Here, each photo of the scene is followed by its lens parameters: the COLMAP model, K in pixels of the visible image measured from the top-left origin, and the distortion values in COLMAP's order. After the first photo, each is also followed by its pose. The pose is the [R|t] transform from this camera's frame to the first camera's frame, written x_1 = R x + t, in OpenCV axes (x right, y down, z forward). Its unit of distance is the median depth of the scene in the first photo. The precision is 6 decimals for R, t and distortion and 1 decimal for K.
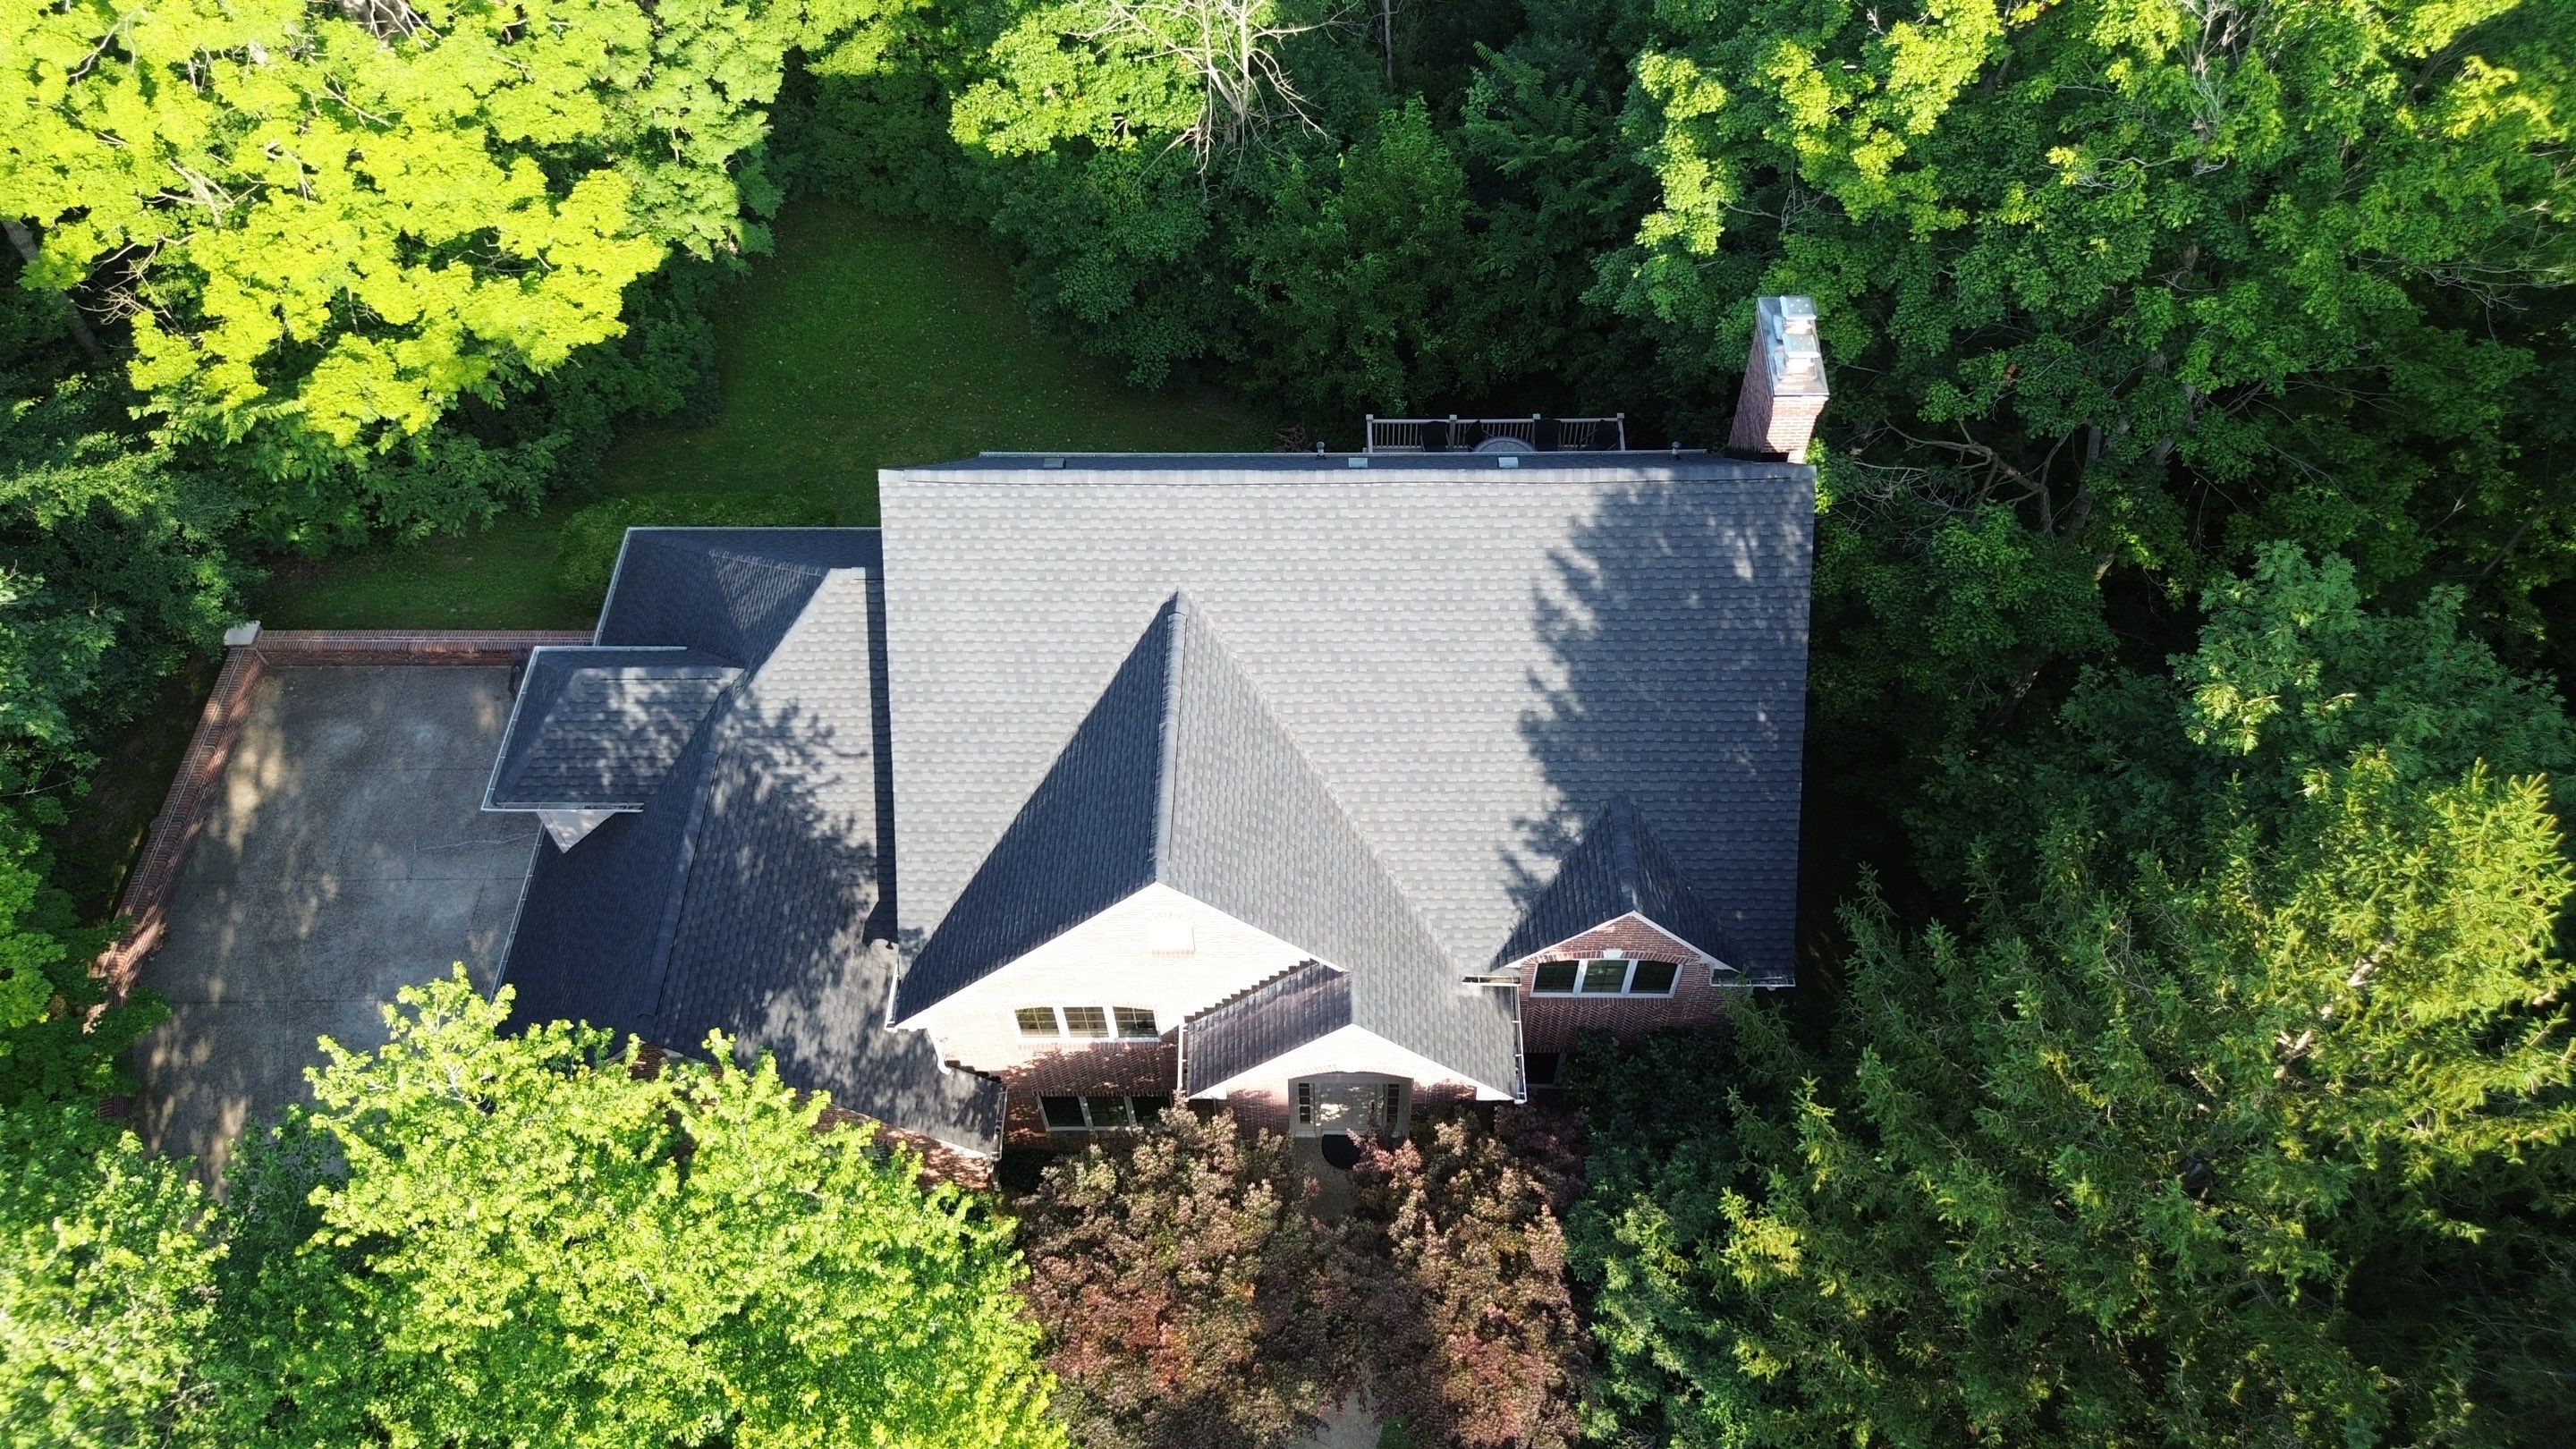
lens RADIAL K [[1866.7, 0, 1294.6], [0, 1866.7, 725.4], [0, 0, 1]] dist [0.026342, -0.014337]
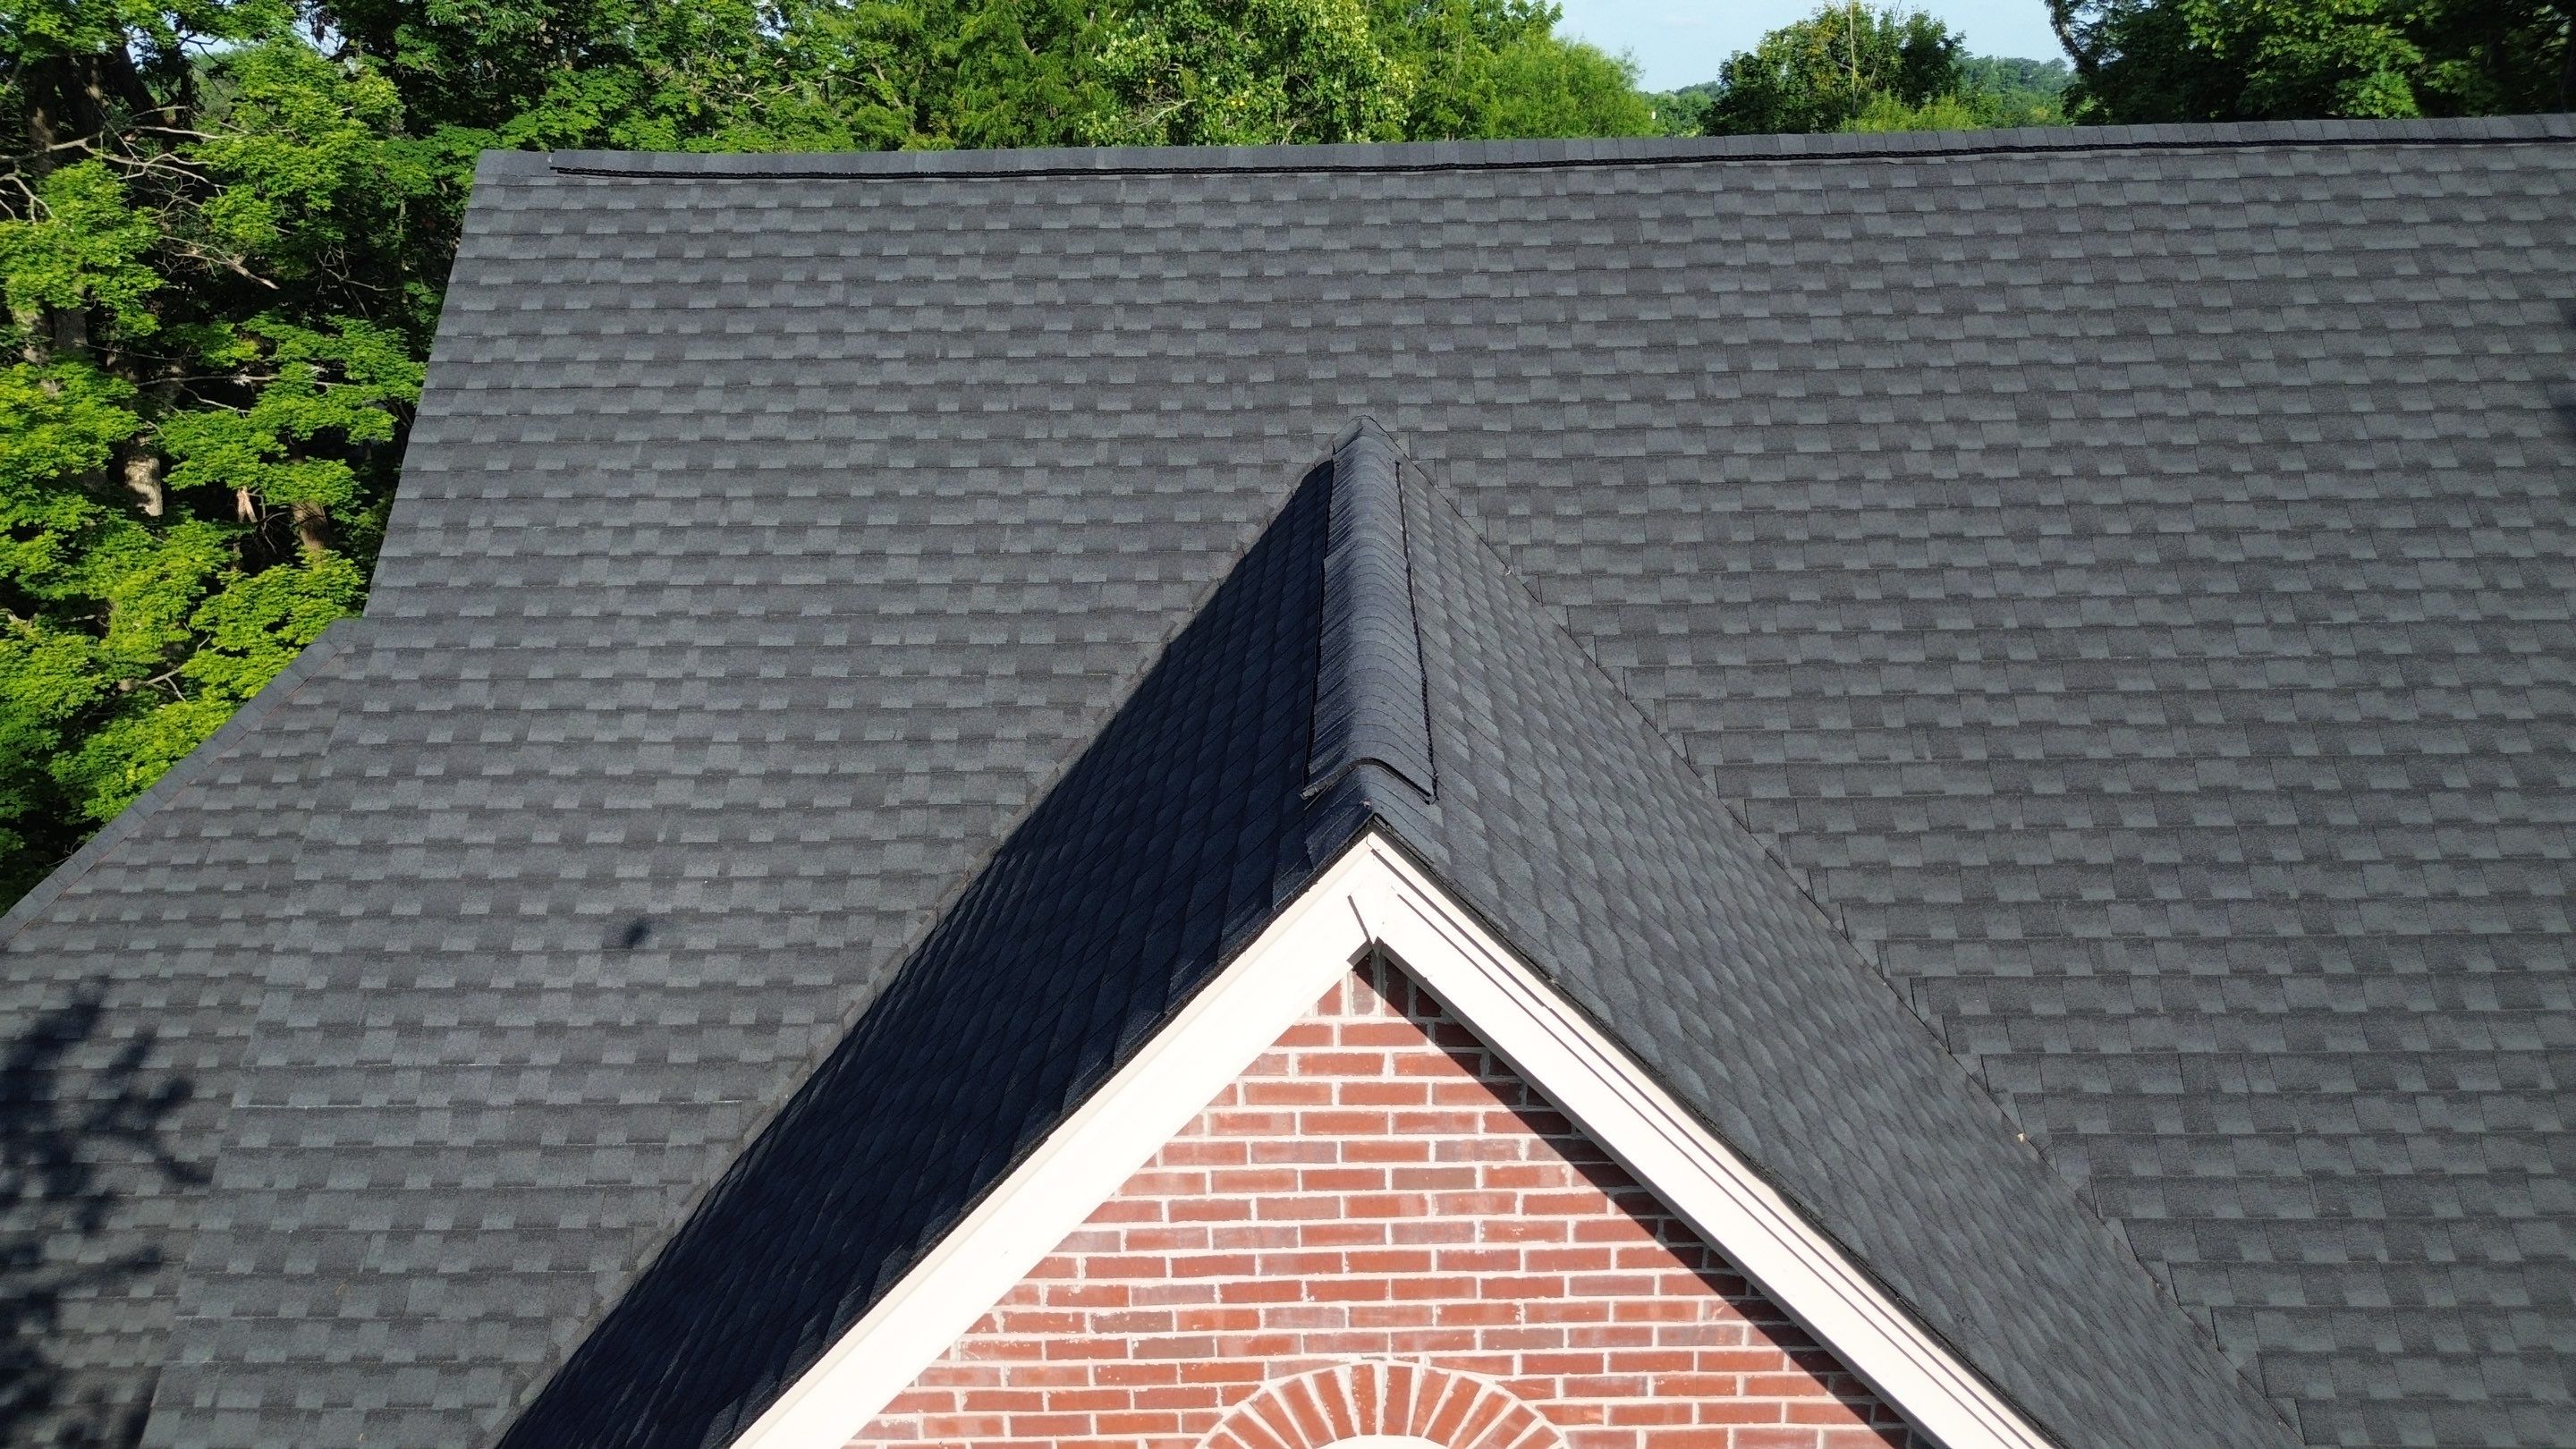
lens RADIAL K [[1866.7, 0, 1274.3], [0, 1866.7, 722.9], [0, 0, 1]] dist [0.026342, -0.014337]
pose [[0.999800, -0.001386, -0.019945, -0.070051], [-0.011194, 0.787764, -0.615876, 0.151967], [0.016566, 0.615976, 0.787591, 0.780539]]
